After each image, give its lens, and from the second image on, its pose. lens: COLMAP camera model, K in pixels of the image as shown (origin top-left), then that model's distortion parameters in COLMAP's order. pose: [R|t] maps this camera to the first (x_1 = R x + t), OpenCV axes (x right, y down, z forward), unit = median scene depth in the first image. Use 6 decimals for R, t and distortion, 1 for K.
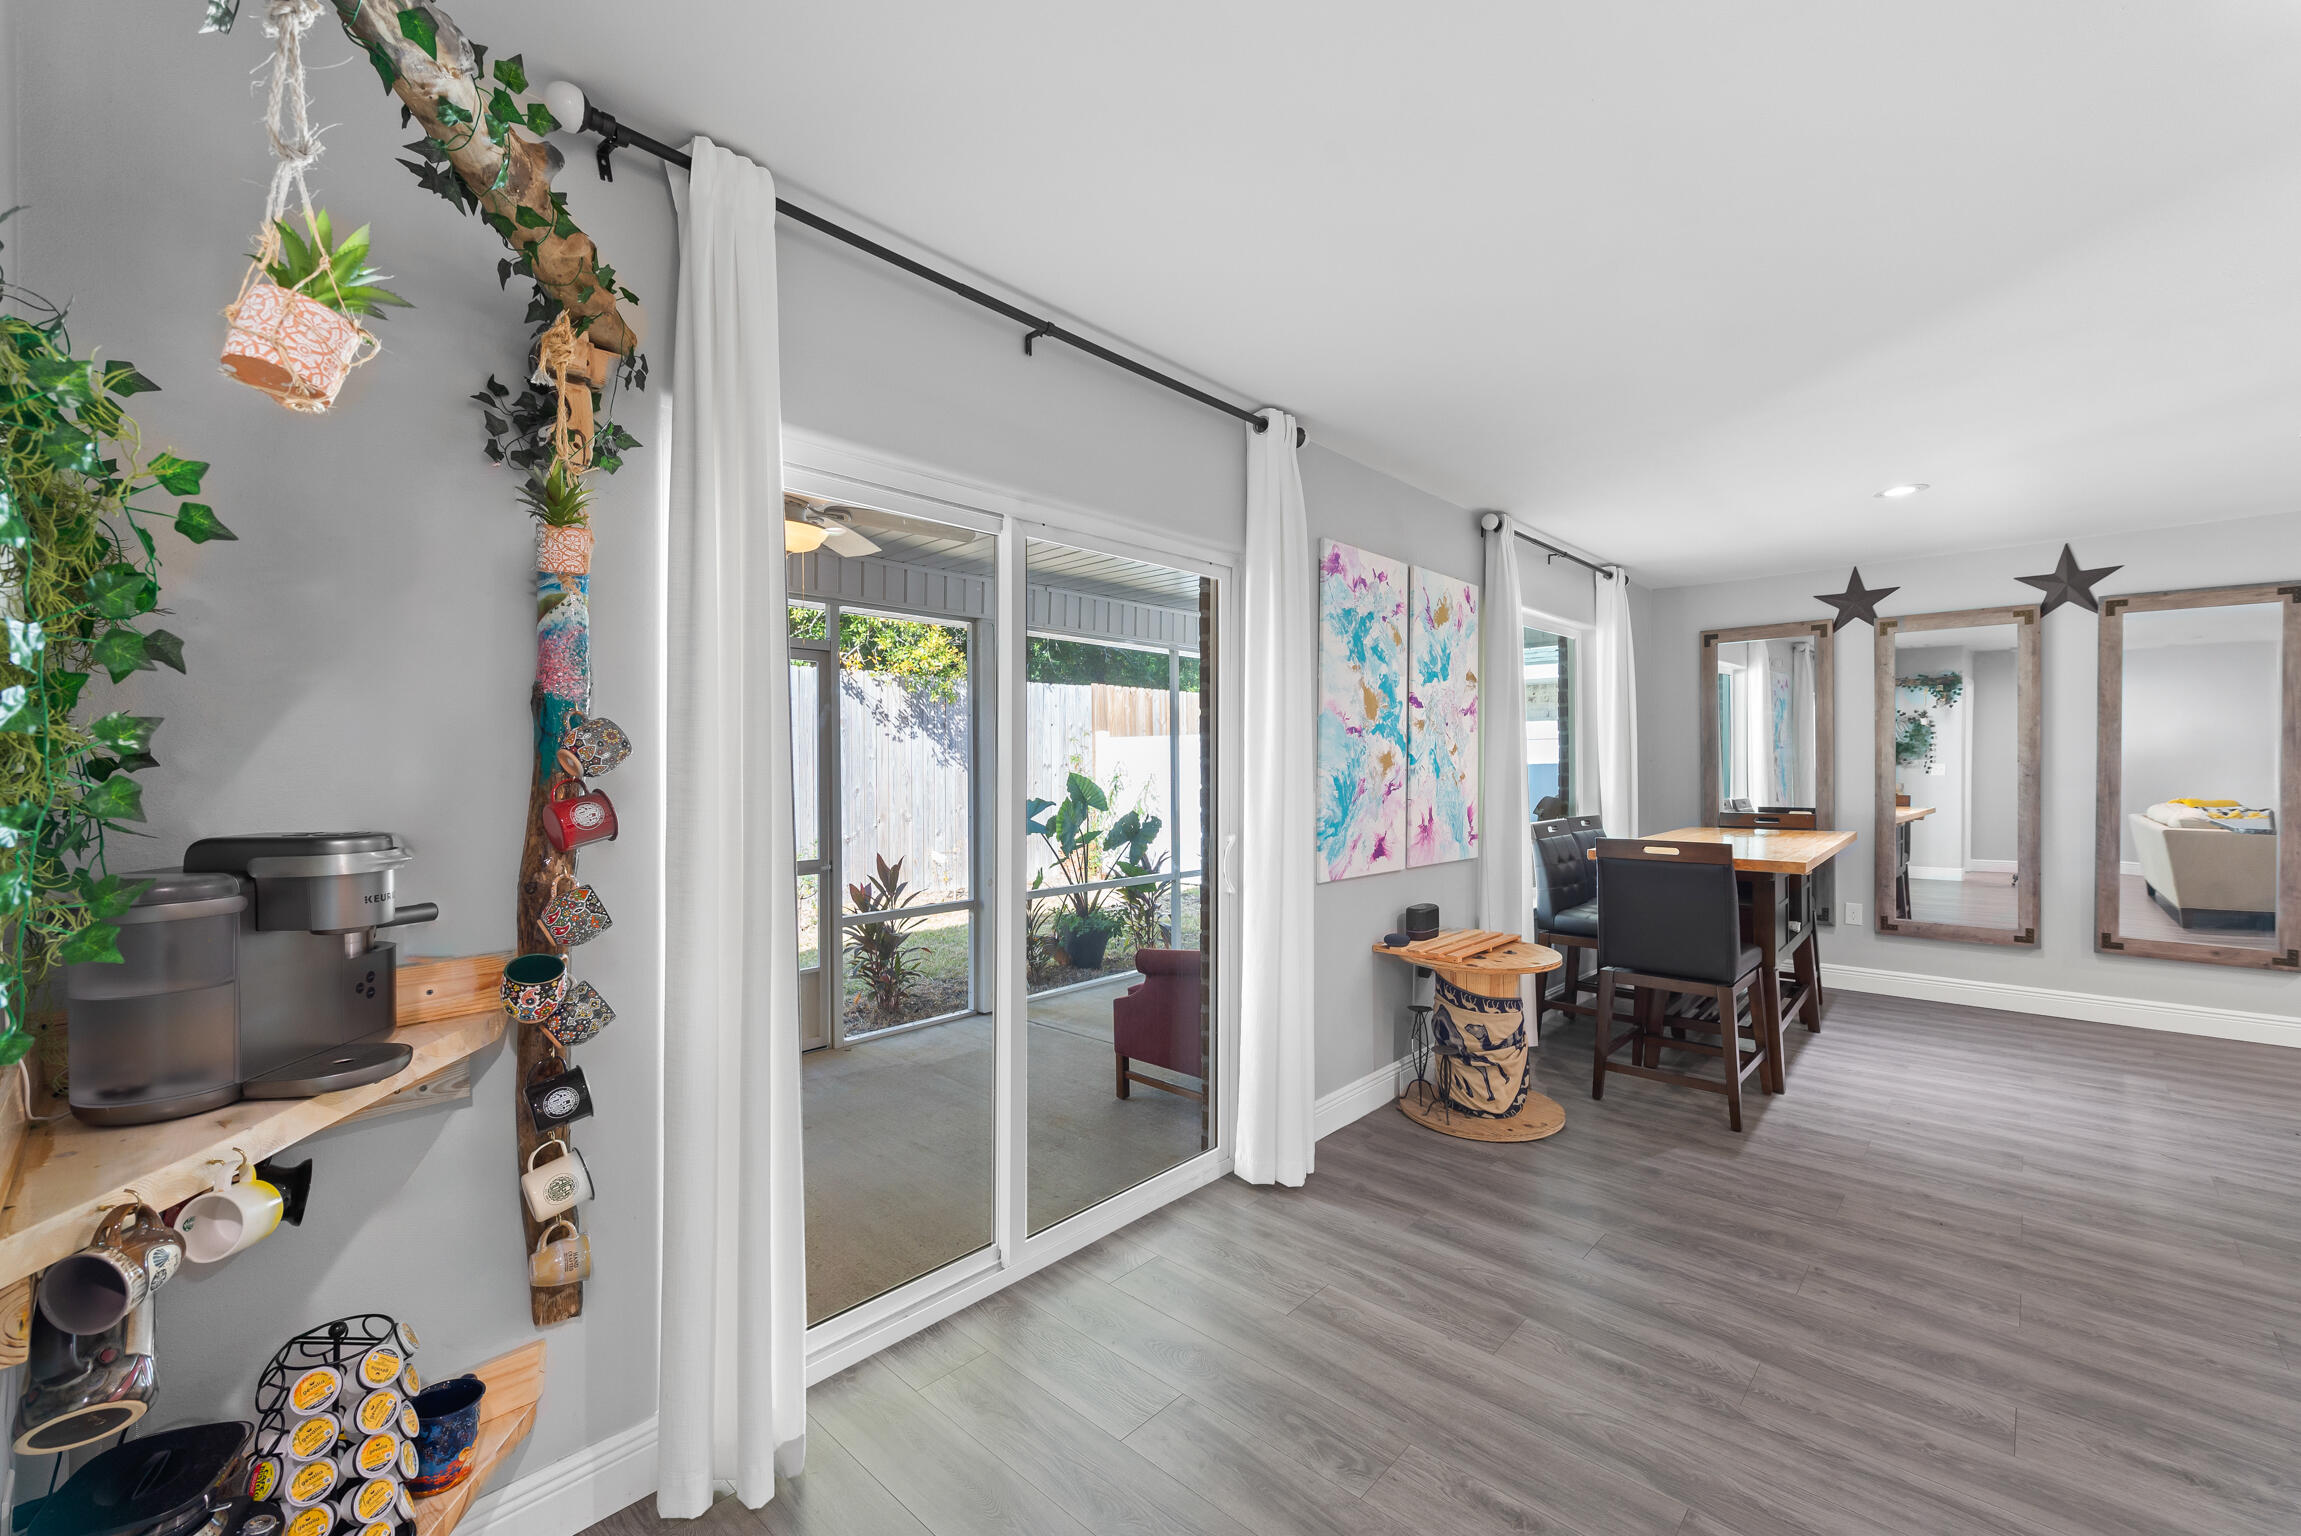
lens RADIAL K [[953.1, 0, 1150.5], [0, 953.1, 768.0], [0, 0, 1]] dist [-0.001254, -0.000643]
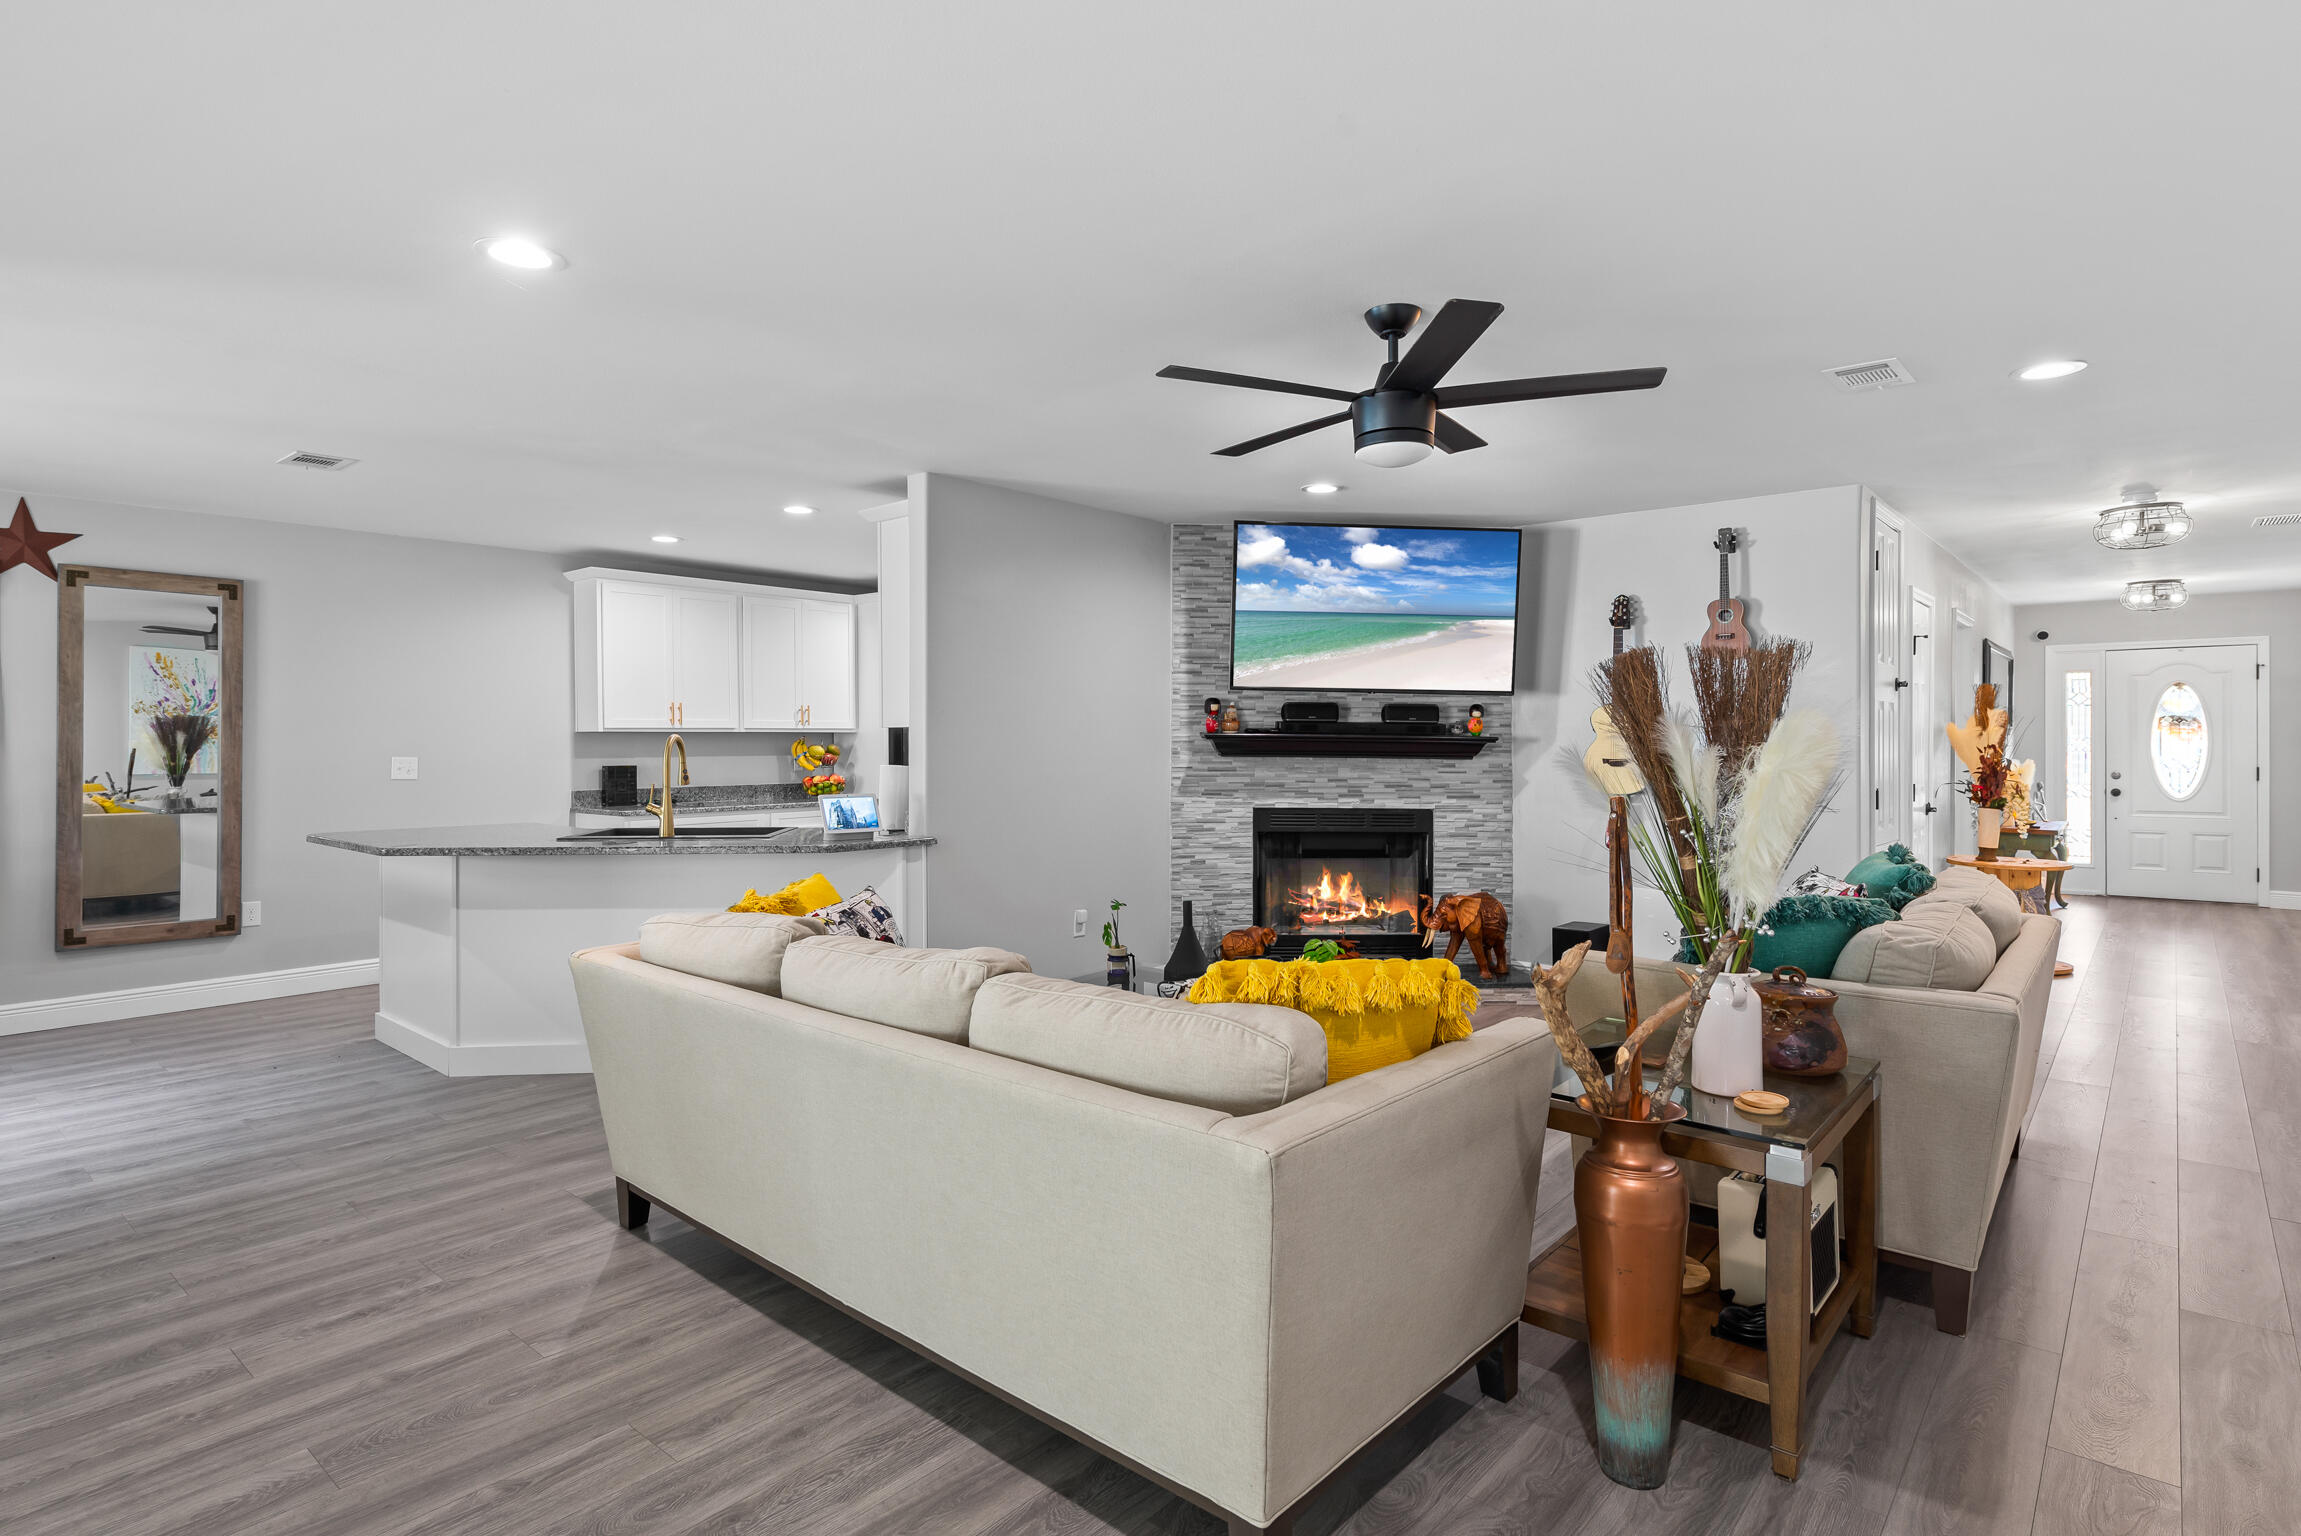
lens RADIAL K [[1174.8, 0, 1120.2], [0, 1174.8, 750.3], [0, 0, 1]] dist [0.027170, -0.012108]
pose [[-0.034233, -0.003451, 0.999408, -0.243650], [0.005030, 0.999981, 0.003625, 0.001173], [-0.999401, 0.005151, -0.034215, 0.023152]]
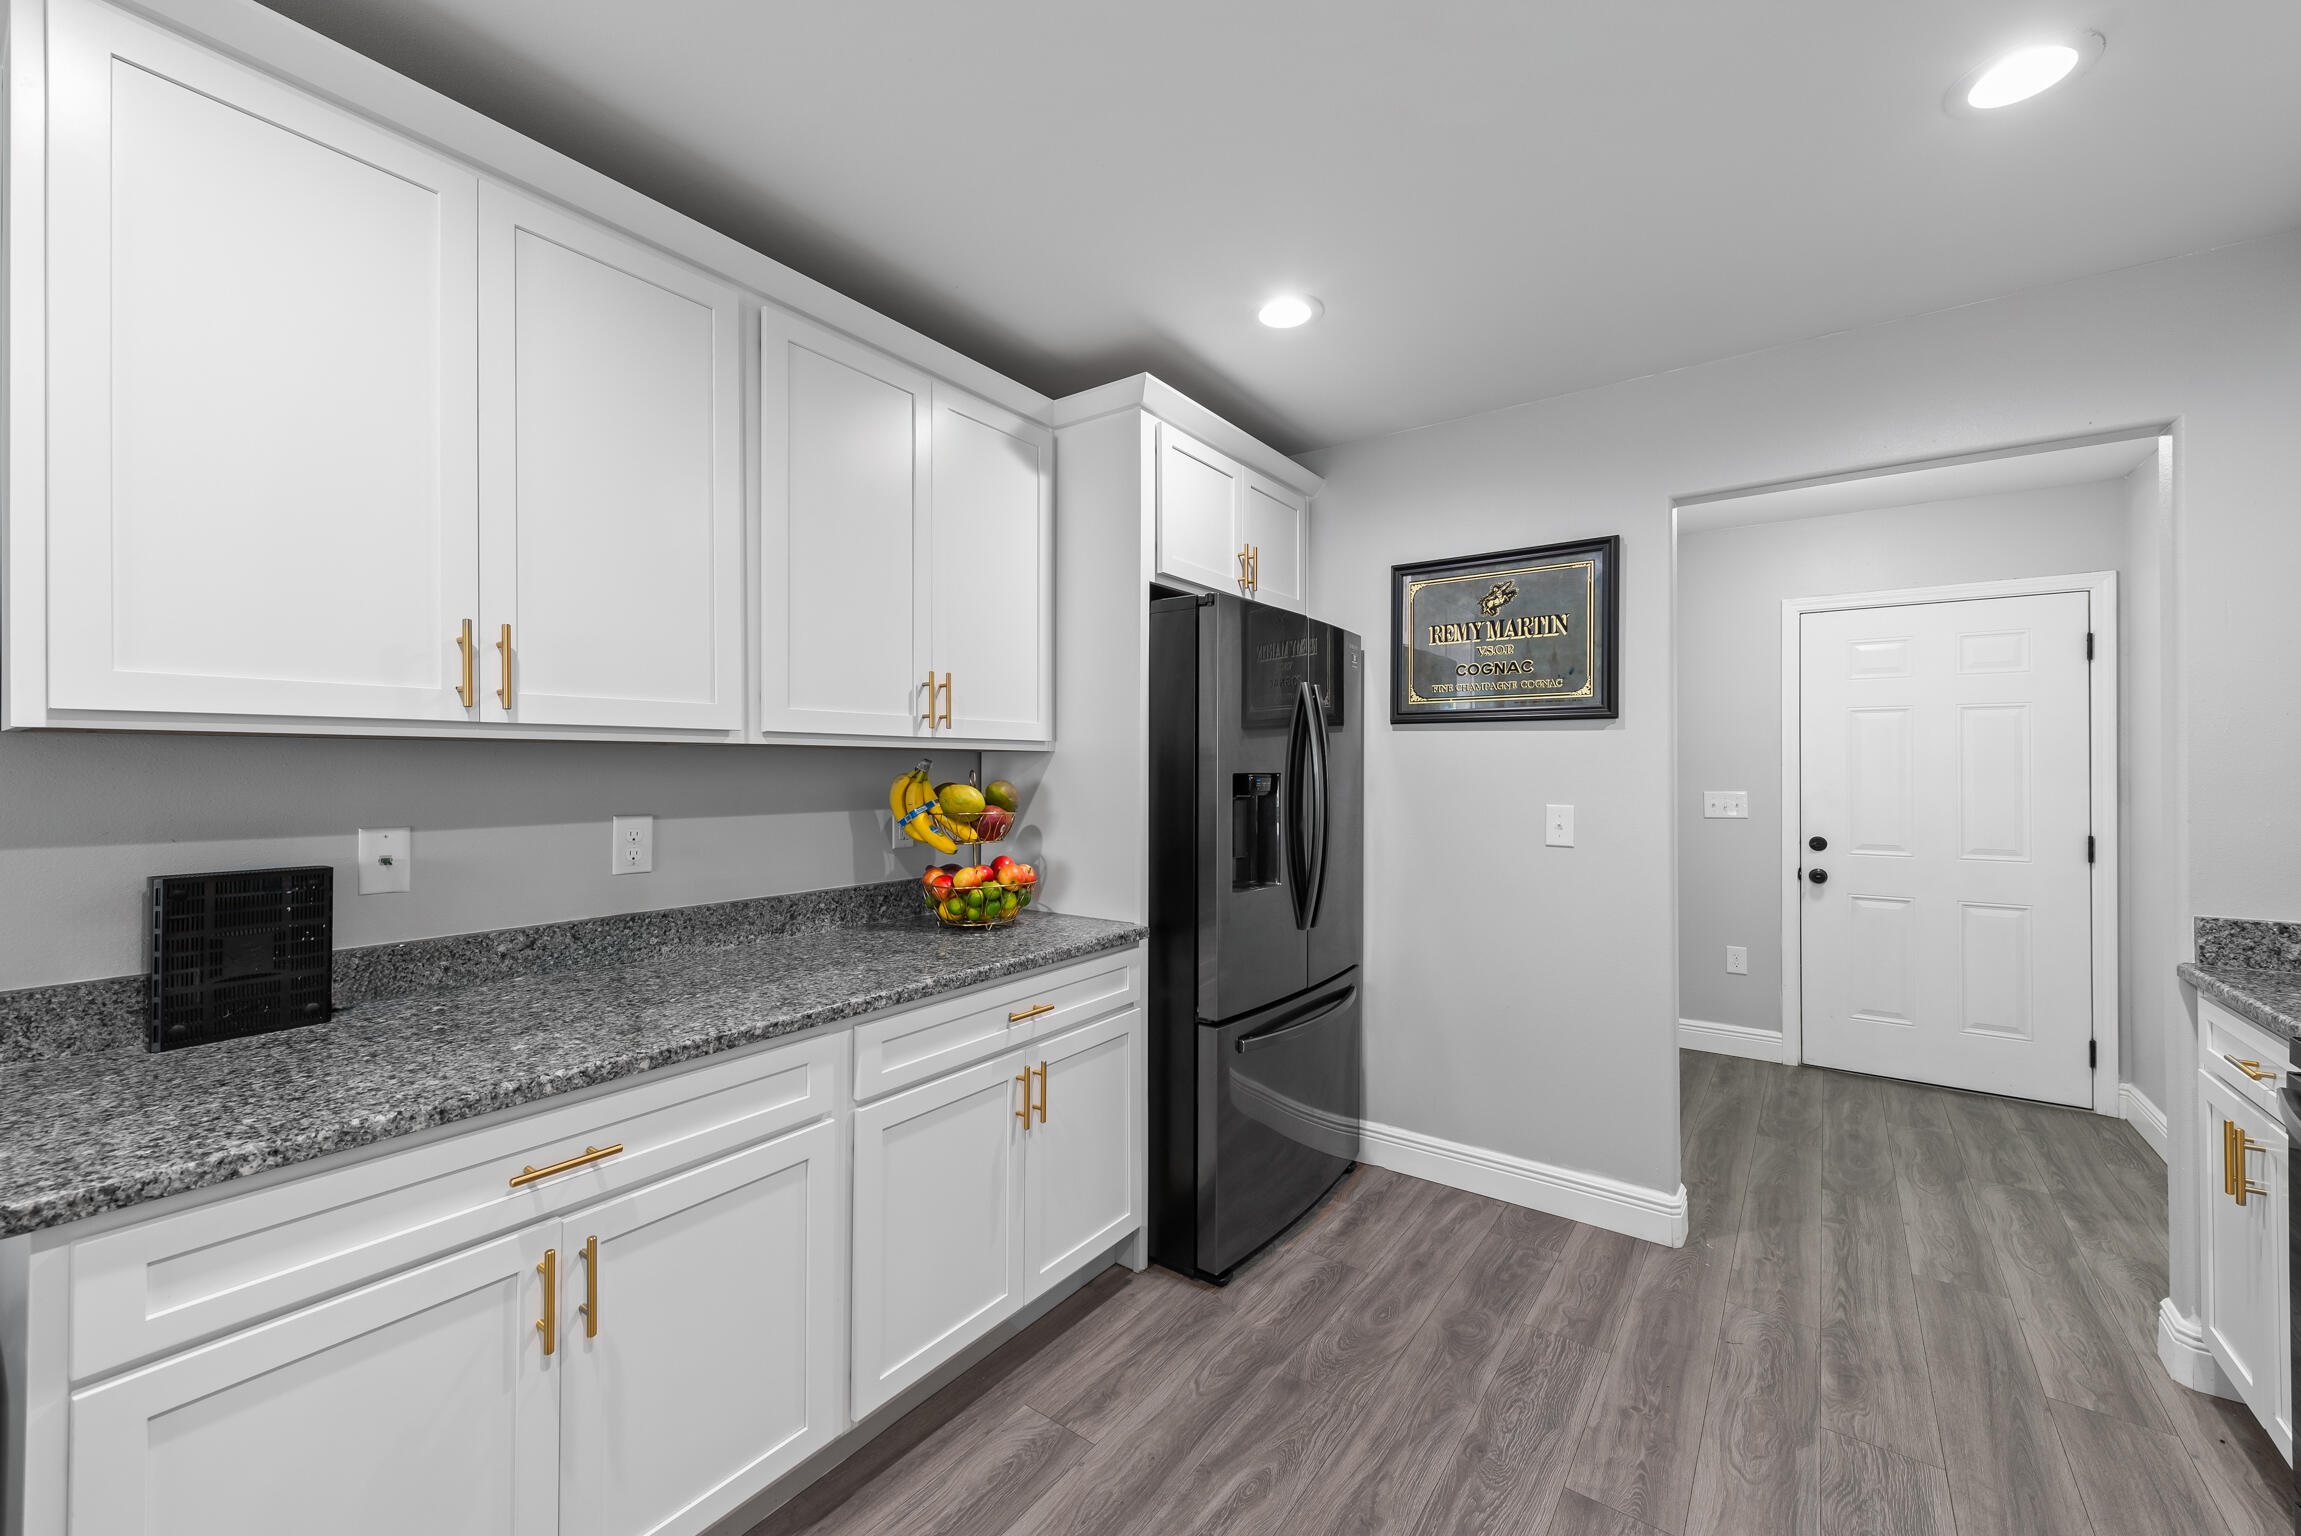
lens RADIAL K [[891.1, 0, 1147.3], [0, 891.1, 760.9], [0, 0, 1]] dist [0.001662, -0.000169]
pose [[-0.131359, 0.012508, 0.991256, 1.370662], [0.000212, 0.999921, -0.012589, -0.011540], [-0.991335, -0.001444, -0.131351, 0.476232]]
